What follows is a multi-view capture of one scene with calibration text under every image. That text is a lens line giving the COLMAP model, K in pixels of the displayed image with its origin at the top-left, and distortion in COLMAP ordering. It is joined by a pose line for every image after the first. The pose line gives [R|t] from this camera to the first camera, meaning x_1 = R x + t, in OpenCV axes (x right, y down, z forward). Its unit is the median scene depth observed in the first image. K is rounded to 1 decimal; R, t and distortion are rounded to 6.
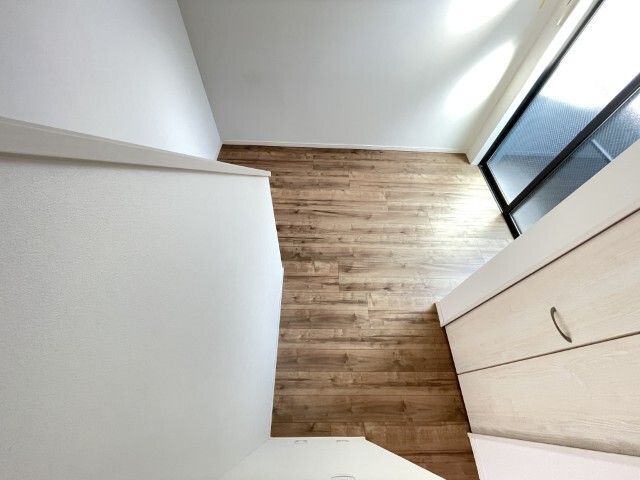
lens RADIAL K [[258.3, 0, 323.2], [0, 258.3, 239.6], [0, 0, 1]] dist [0.000170, 0.000292]
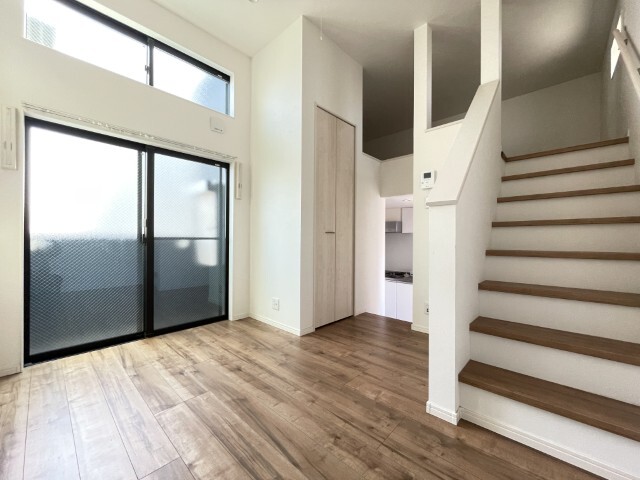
lens RADIAL K [[258.3, 0, 320.7], [0, 258.3, 239.8], [0, 0, 1]] dist [0.000170, 0.000292]
pose [[-0.726576, -0.054595, 0.684914, -0.357739], [0.550955, 0.549313, 0.628255, -0.608274], [-0.410531, 0.833831, -0.369038, 0.970280]]
